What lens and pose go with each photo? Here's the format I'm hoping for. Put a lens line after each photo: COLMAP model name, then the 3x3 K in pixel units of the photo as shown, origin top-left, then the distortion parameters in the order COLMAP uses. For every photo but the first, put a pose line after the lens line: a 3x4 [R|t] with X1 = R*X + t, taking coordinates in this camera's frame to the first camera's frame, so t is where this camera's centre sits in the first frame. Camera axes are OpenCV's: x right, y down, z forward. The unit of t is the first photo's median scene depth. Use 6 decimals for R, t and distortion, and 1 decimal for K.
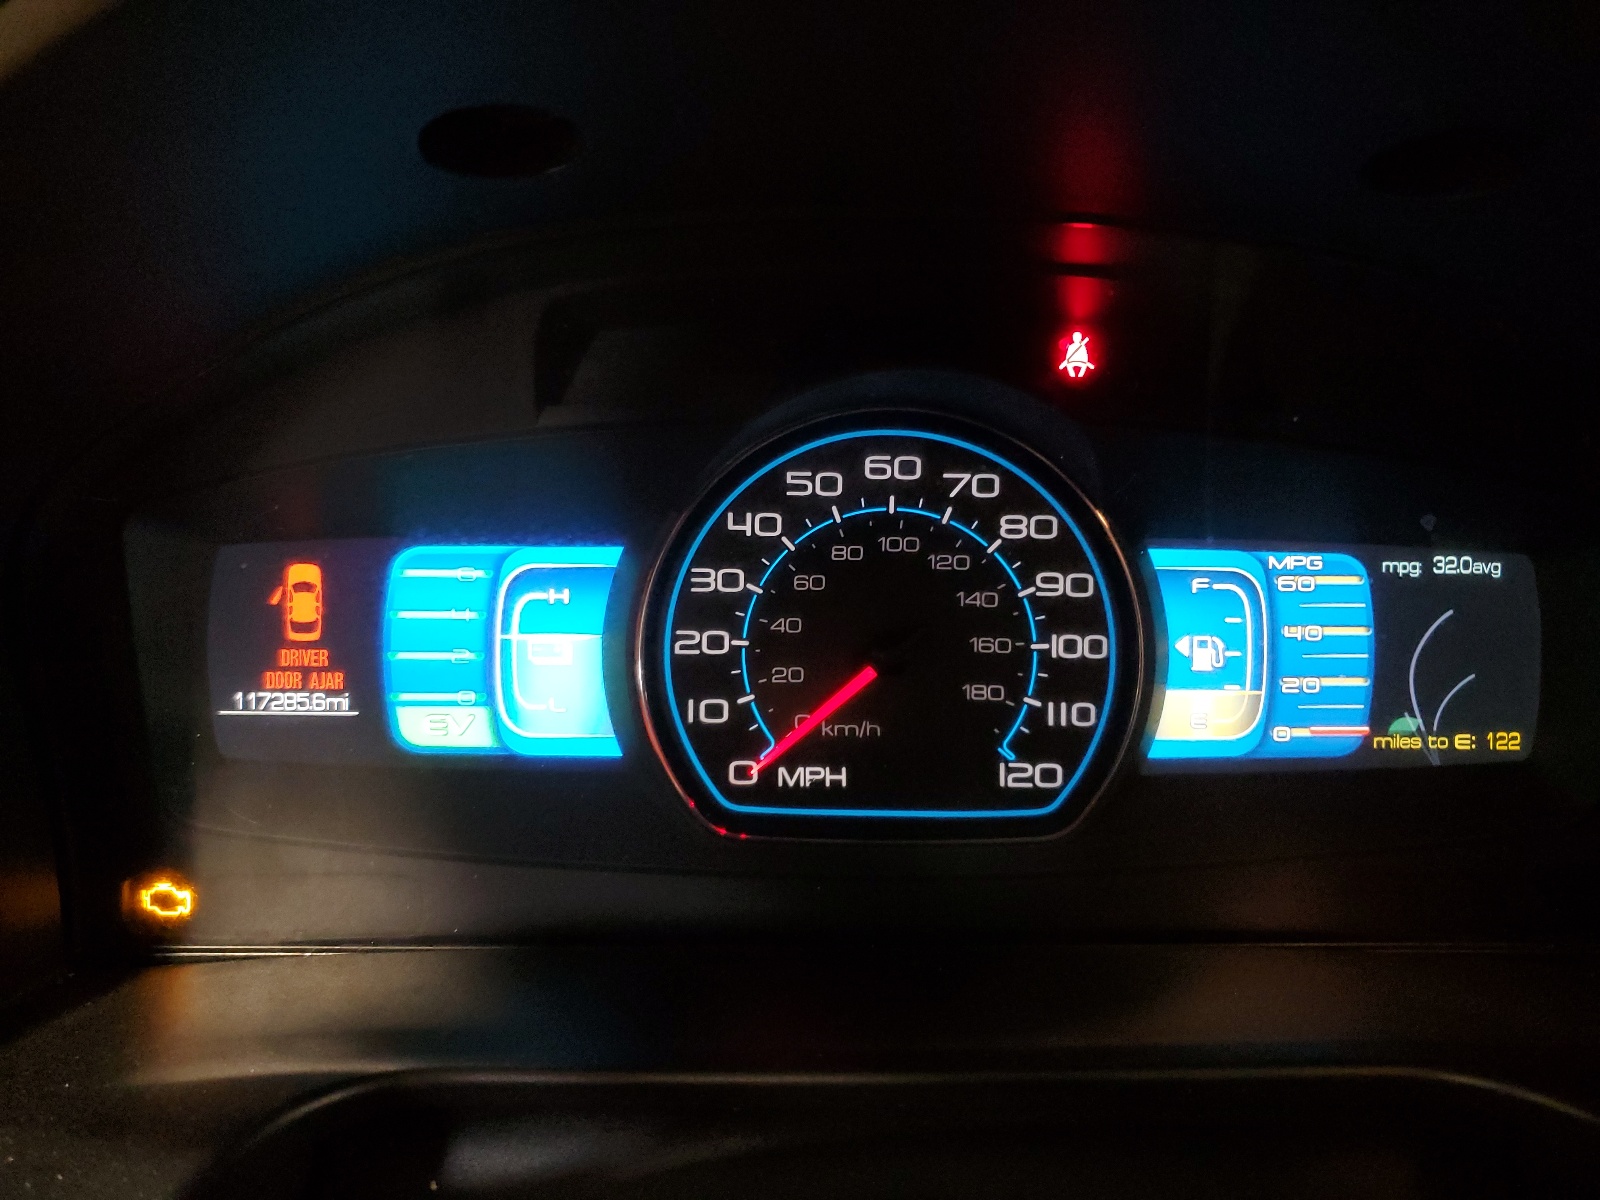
lens RADIAL K [[1229.4, 0, 796.3], [0, 1229.4, 599.1], [0, 0, 1]] dist [0.015360, 0.002360]
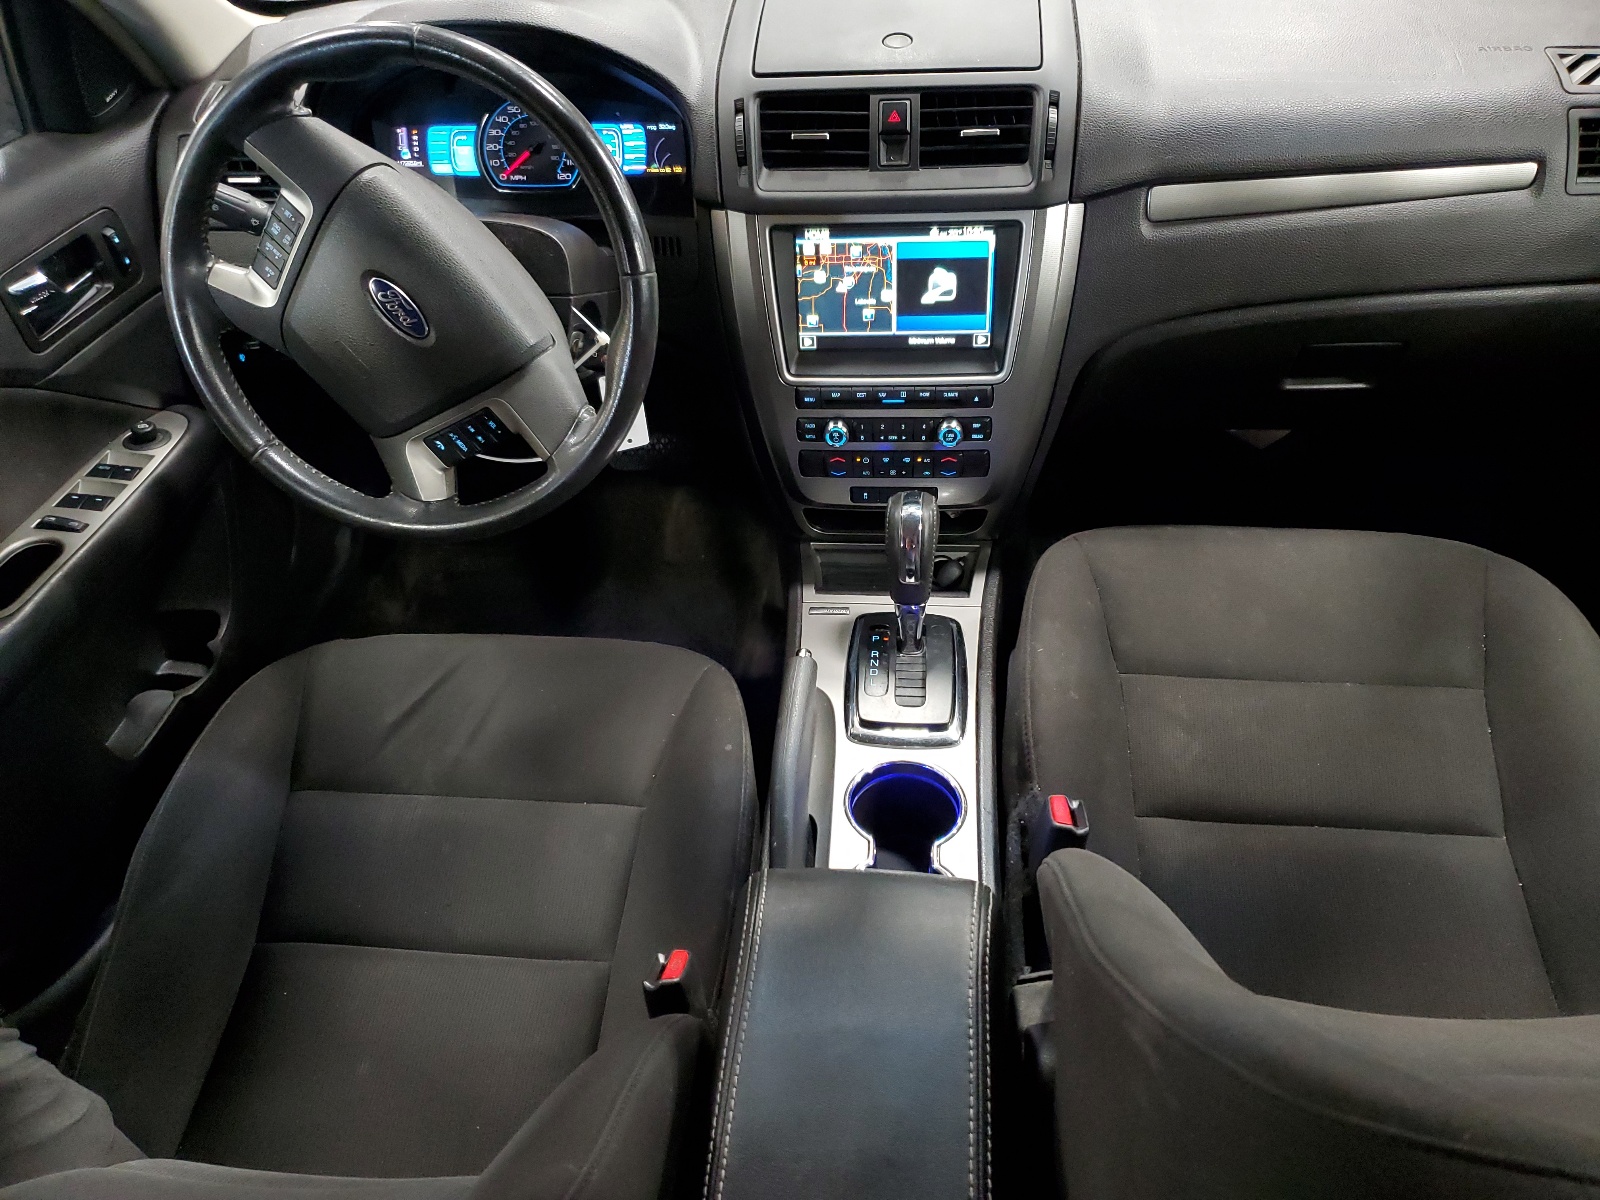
lens RADIAL K [[1229.4, 0, 803.9], [0, 1229.4, 596.0], [0, 0, 1]] dist [0.015360, 0.002360]
pose [[0.994548, 0.018206, -0.102676, 1.540123], [0.012314, 0.957247, 0.289008, 0.314682], [0.103548, -0.288697, 0.951805, -3.647859]]
